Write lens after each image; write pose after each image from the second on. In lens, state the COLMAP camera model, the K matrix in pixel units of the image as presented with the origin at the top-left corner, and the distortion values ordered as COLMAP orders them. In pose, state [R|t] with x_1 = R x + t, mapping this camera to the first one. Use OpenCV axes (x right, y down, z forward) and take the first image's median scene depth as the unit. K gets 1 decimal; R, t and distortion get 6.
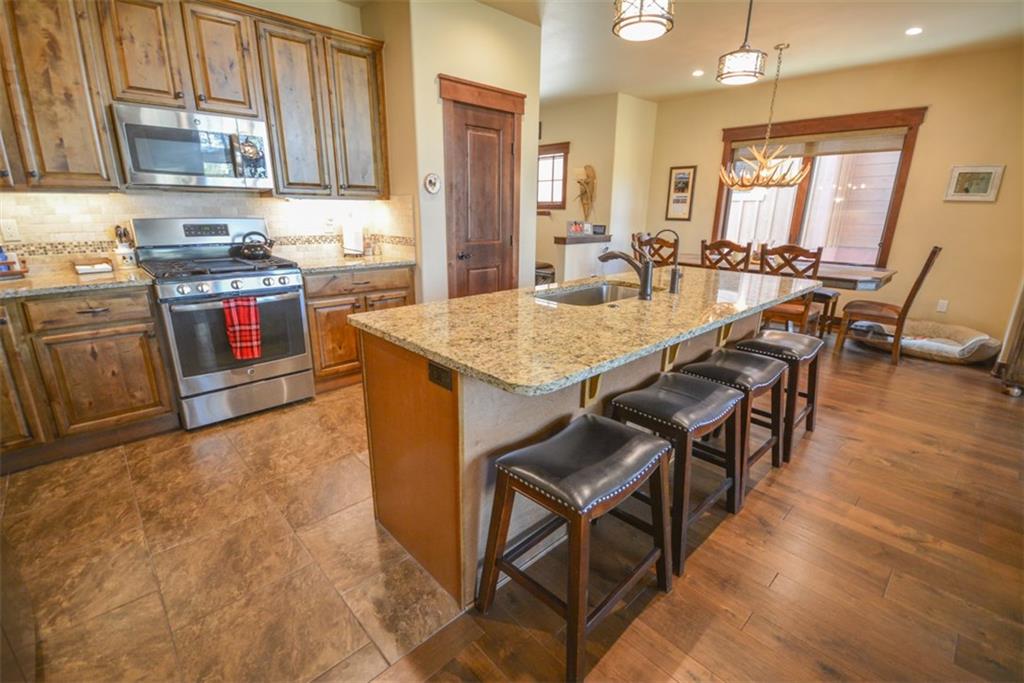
lens RADIAL K [[448.5, 0, 508.6], [0, 448.5, 344.3], [0, 0, 1]] dist [0.012189, -0.013533]
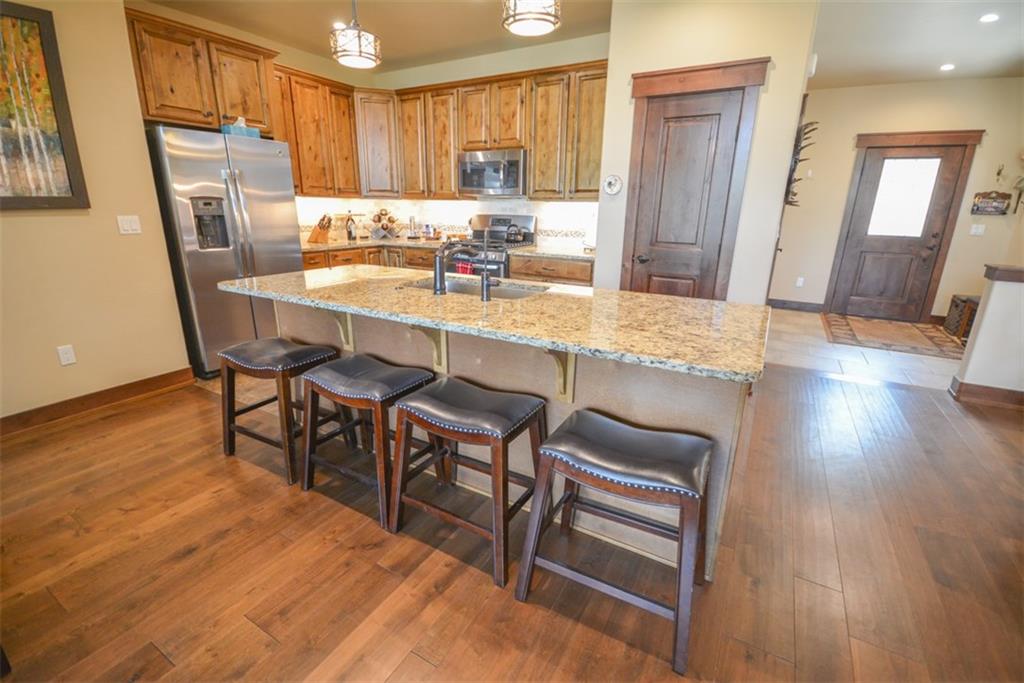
lens RADIAL K [[448.5, 0, 511.5], [0, 448.5, 341.4], [0, 0, 1]] dist [0.012189, -0.013533]
pose [[0.287651, 0.268927, -0.919203, 0.836320], [-0.285678, 0.940169, 0.185662, -0.150134], [0.914136, 0.209190, 0.347268, 0.523092]]
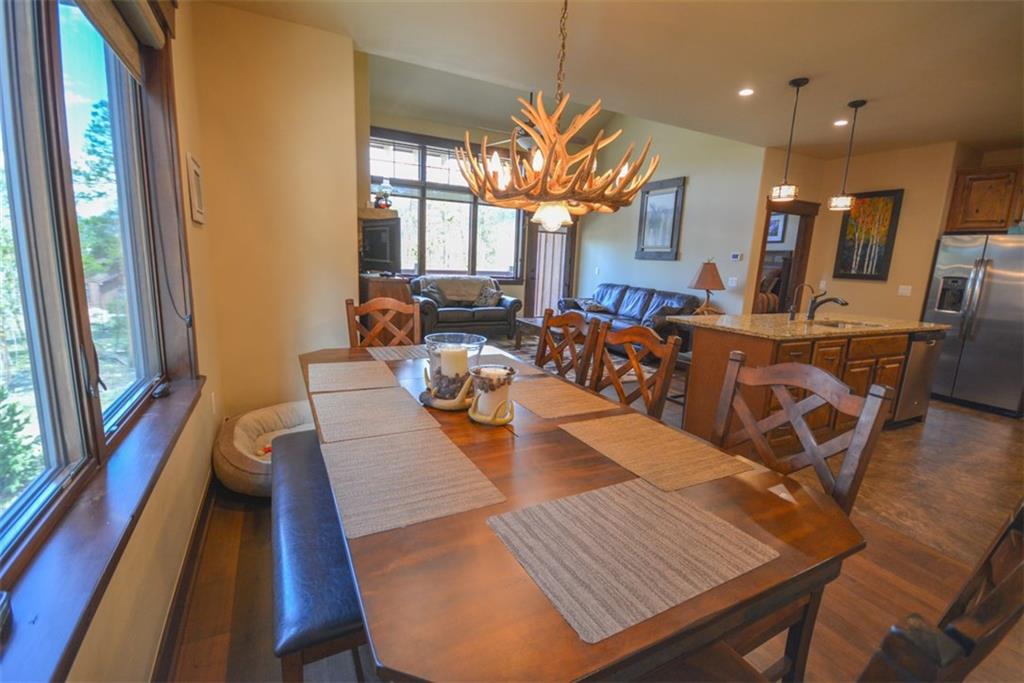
lens RADIAL K [[448.5, 0, 510.9], [0, 448.5, 337.5], [0, 0, 1]] dist [0.012189, -0.013533]
pose [[-0.961262, -0.100239, 0.256765, 0.657230], [0.024081, 0.897429, 0.440501, -0.574666], [-0.274583, 0.429620, -0.860250, 1.928336]]
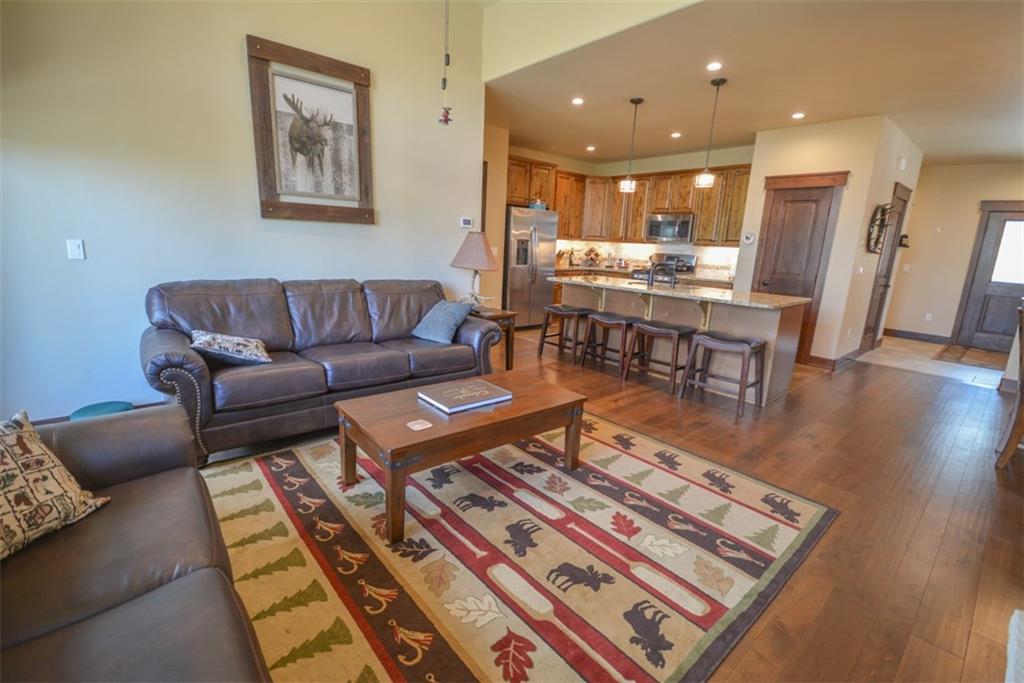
lens RADIAL K [[448.5, 0, 511.3], [0, 448.5, 342.4], [0, 0, 1]] dist [0.012189, -0.013533]
pose [[-0.036472, 0.208514, -0.977339, 1.691260], [-0.326972, 0.921670, 0.208839, -0.052646], [0.944330, 0.327179, 0.034562, 0.218101]]
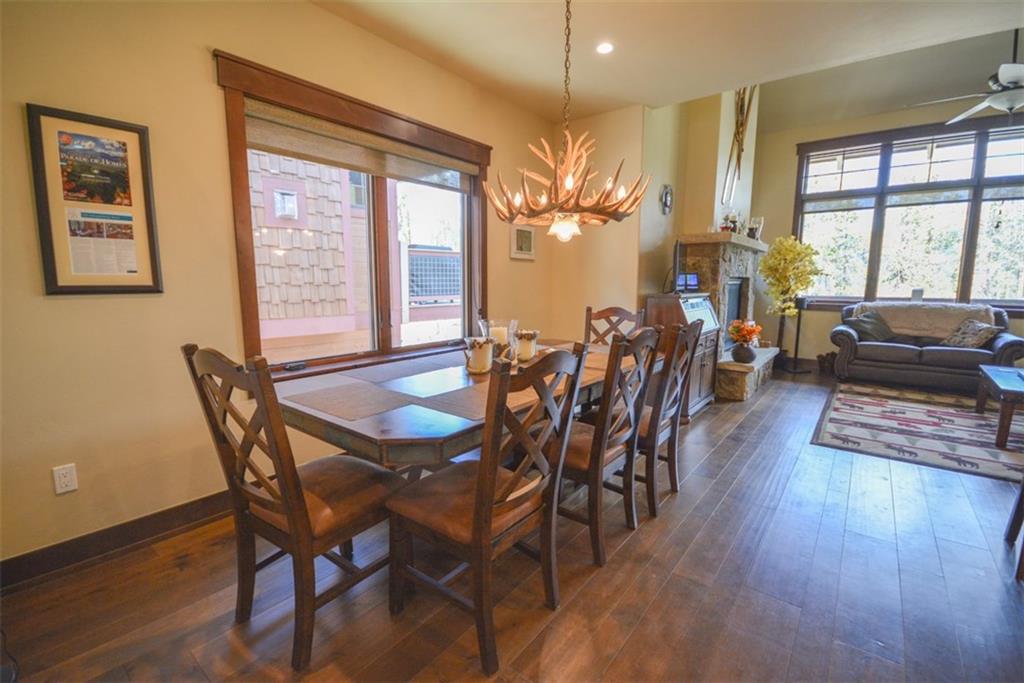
lens RADIAL K [[448.5, 0, 510.5], [0, 448.5, 340.6], [0, 0, 1]] dist [0.012189, -0.013533]
pose [[-0.146596, -0.144433, 0.978595, 0.081844], [0.276385, 0.943903, 0.180716, -0.451840], [-0.949800, 0.296962, -0.098454, 1.569902]]
